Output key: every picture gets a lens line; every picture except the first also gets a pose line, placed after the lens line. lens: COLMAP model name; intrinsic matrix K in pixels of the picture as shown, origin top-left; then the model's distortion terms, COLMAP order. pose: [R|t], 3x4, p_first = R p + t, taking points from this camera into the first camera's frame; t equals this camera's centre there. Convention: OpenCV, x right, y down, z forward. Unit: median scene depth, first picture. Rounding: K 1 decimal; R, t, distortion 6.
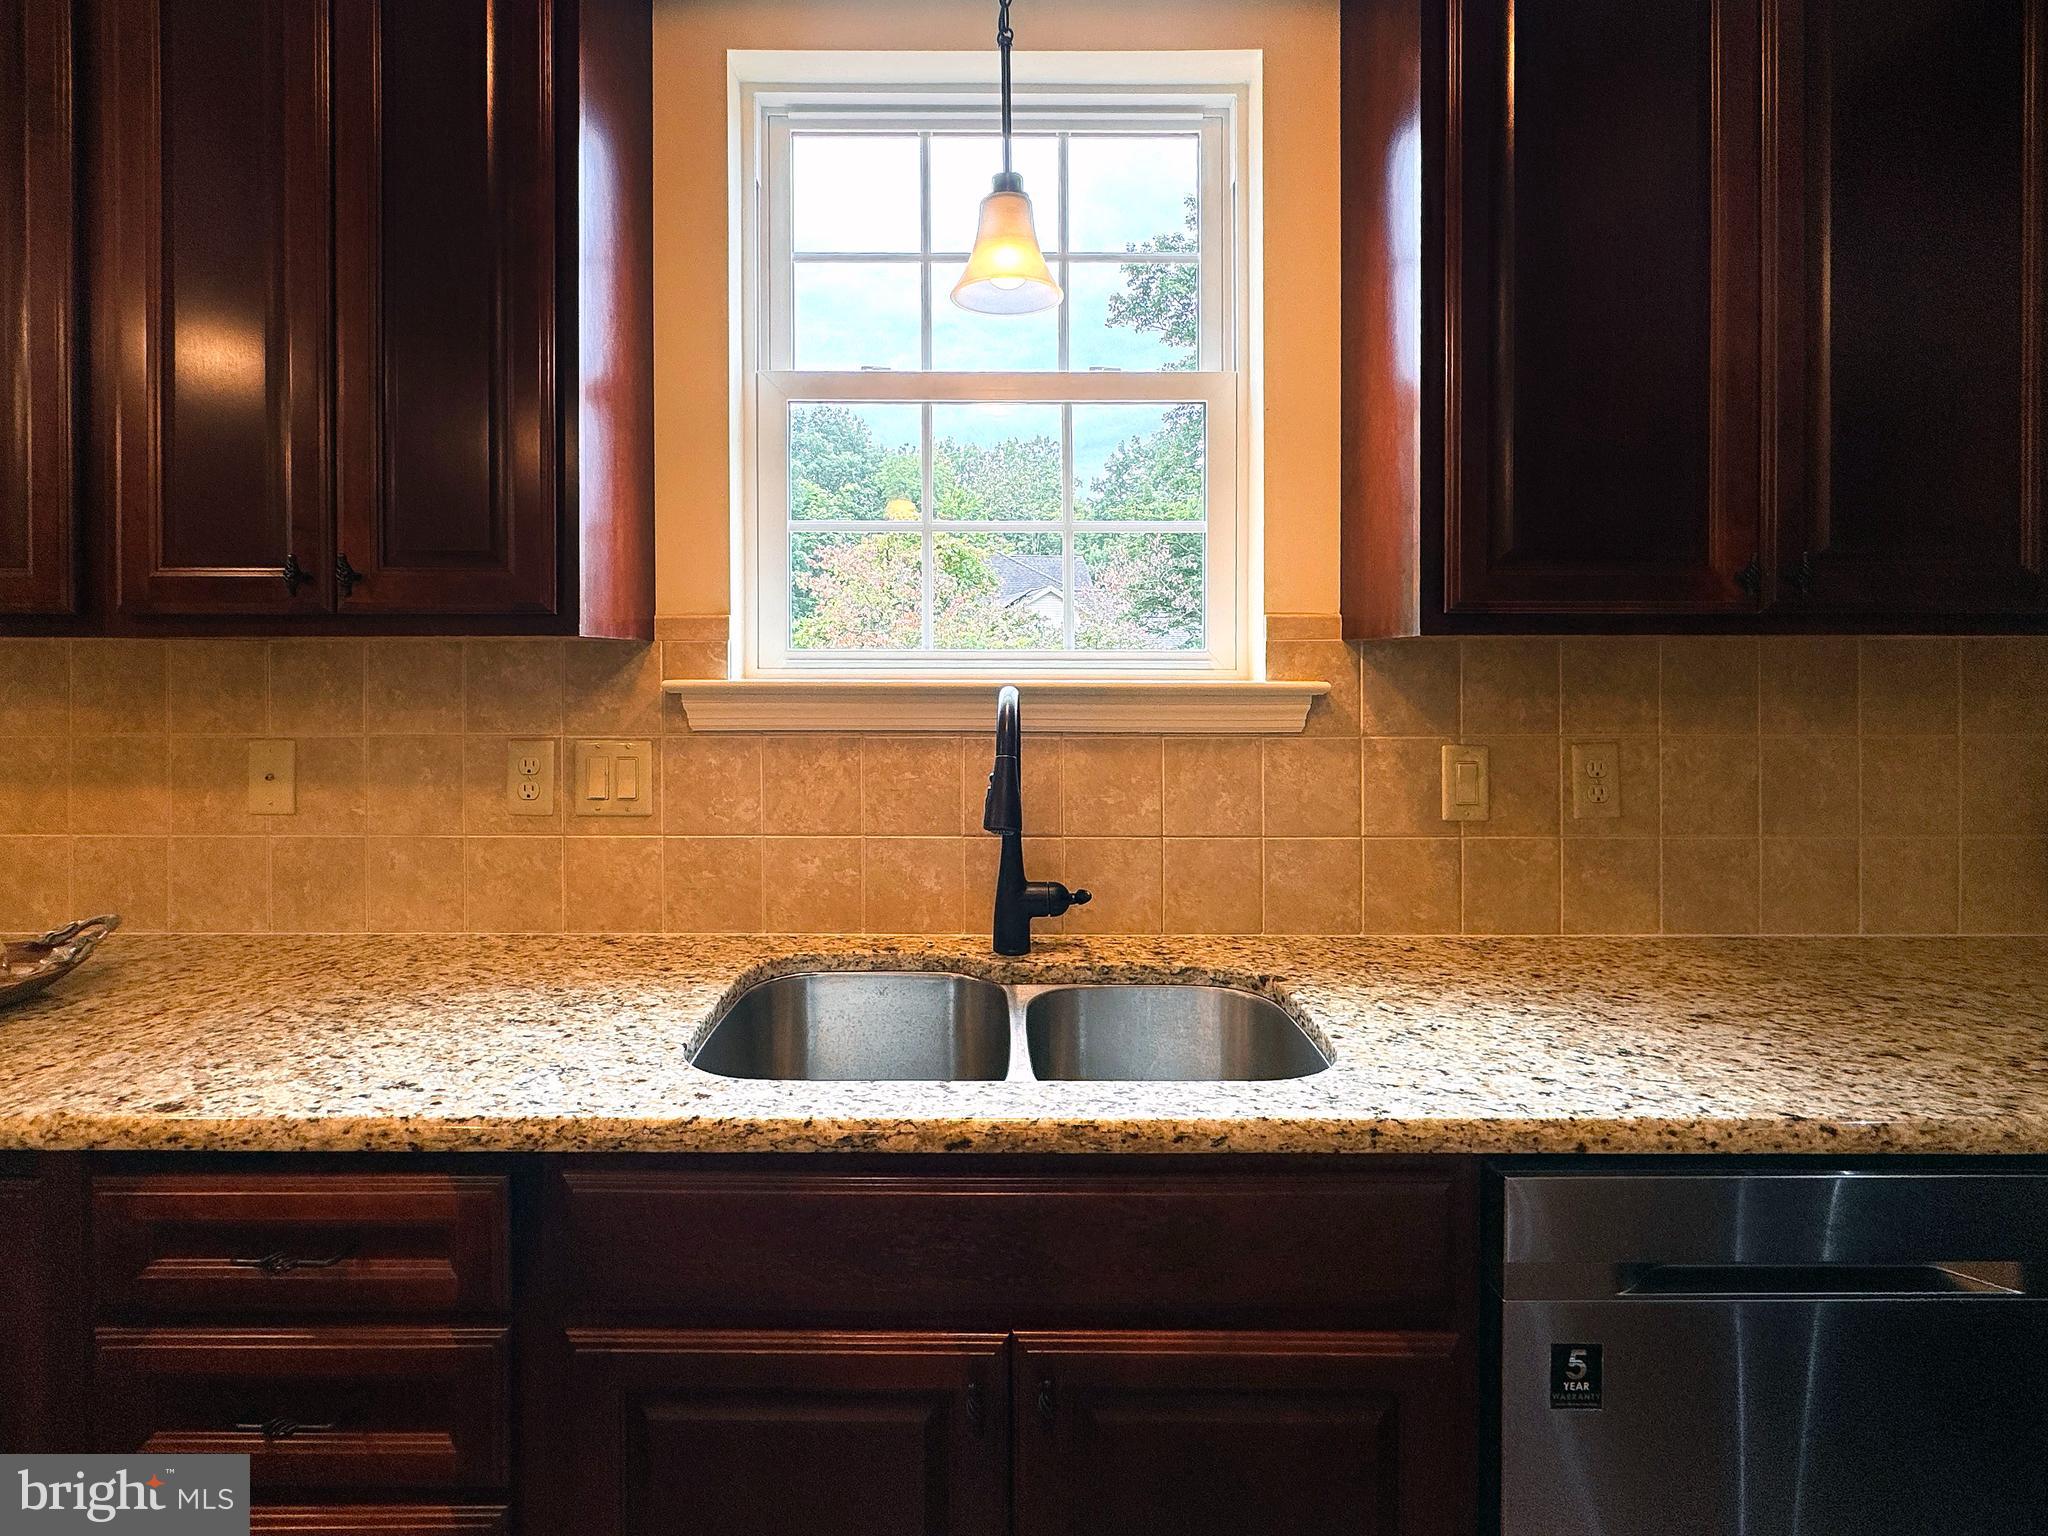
lens RADIAL K [[1023.2, 0, 978.0], [0, 1023.2, 670.3], [0, 0, 1]] dist [-0.001158, 0.000184]
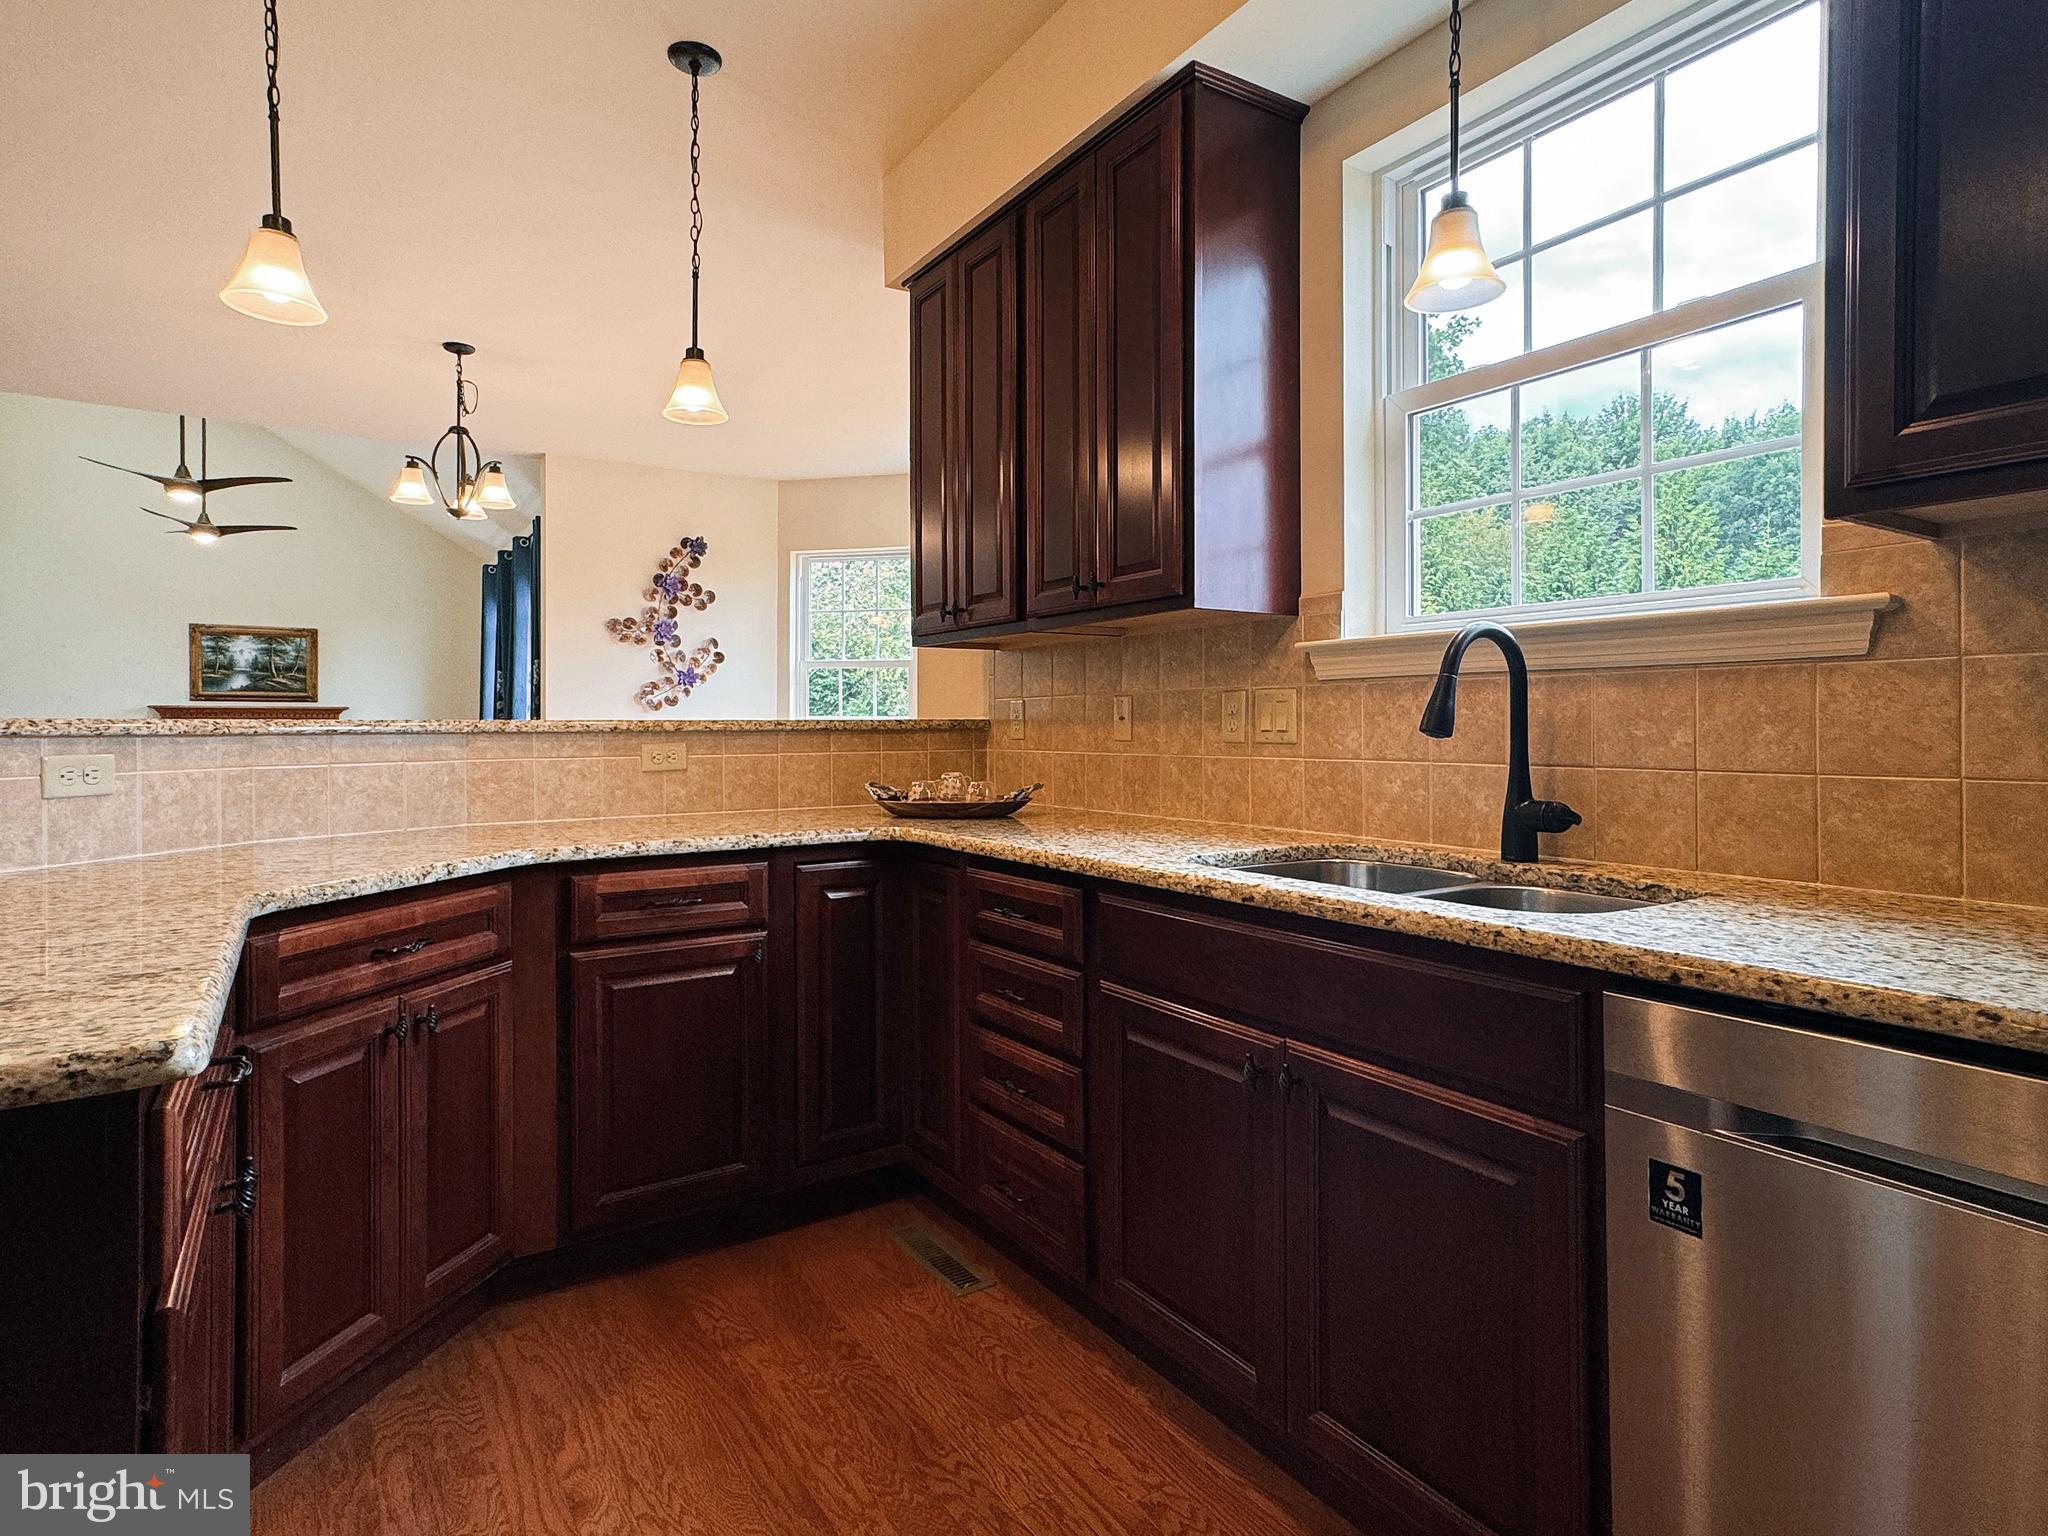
lens RADIAL K [[1098.4, 0, 1019.0], [0, 1098.4, 724.1], [0, 0, 1]] dist [0.004978, 0.002433]
pose [[0.545656, -0.006502, -0.837984, 0.710332], [-0.005453, 0.999921, -0.011309, 0.134845], [0.837991, 0.010740, 0.545578, -0.112682]]
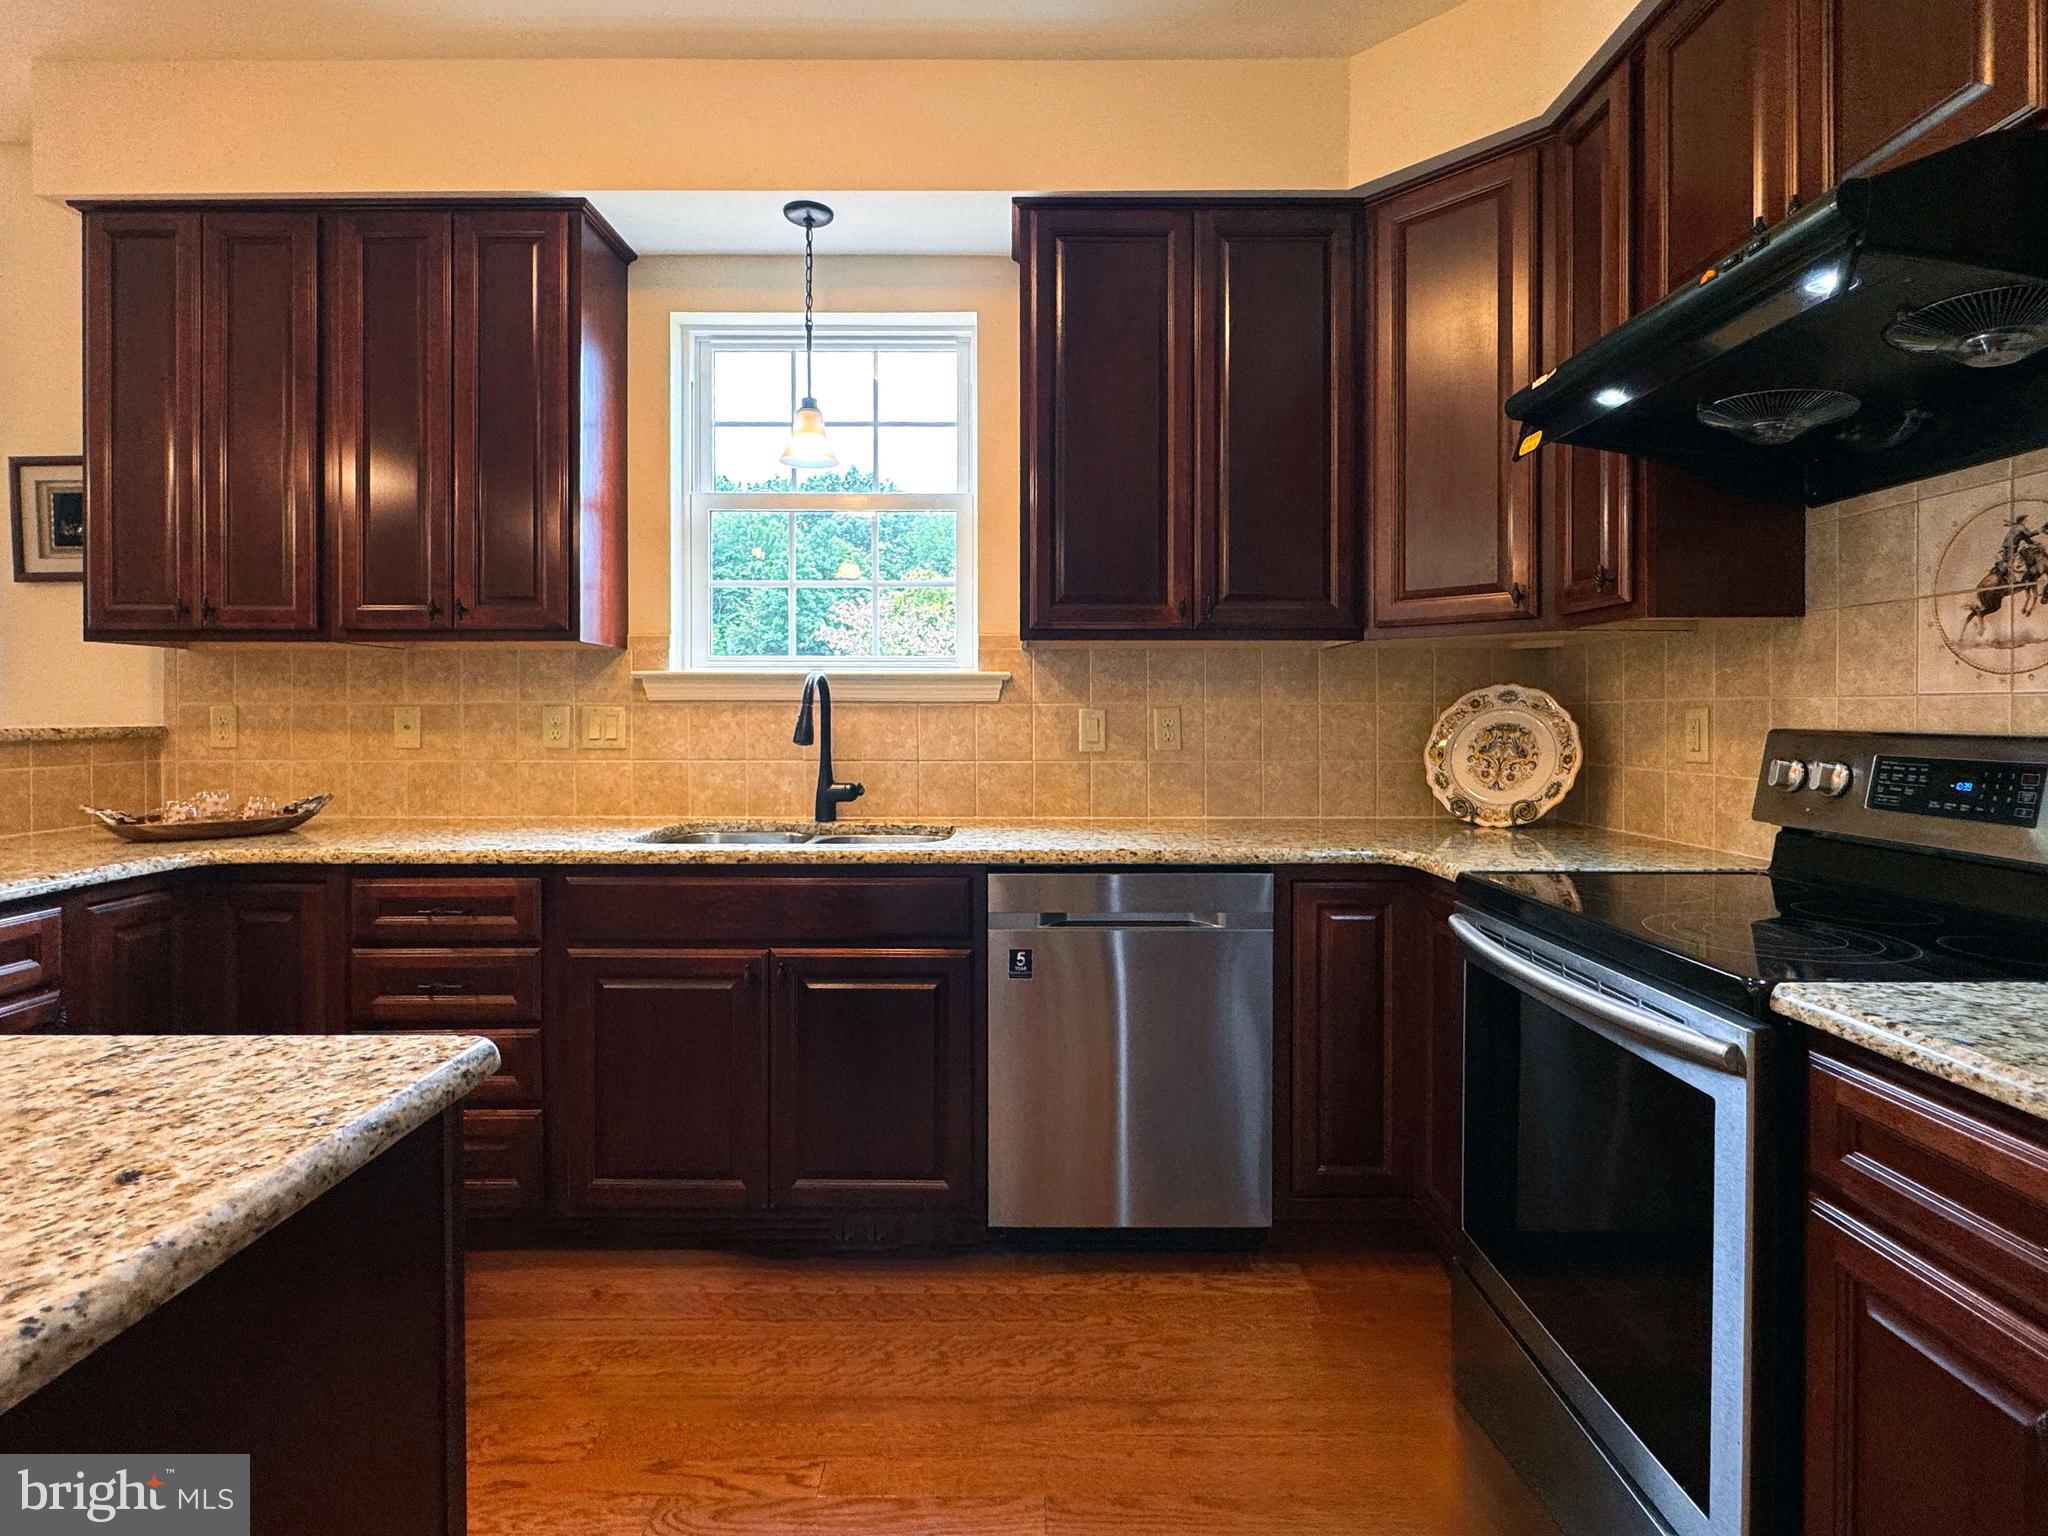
lens RADIAL K [[1015.2, 0, 1026.0], [0, 1015.2, 716.9], [0, 0, 1]] dist [0.000167, 0.000232]
pose [[0.999968, -0.001414, 0.007873, 0.352655], [0.001485, 0.999959, -0.008986, 0.103952], [-0.007860, 0.008998, 0.999929, -0.742813]]
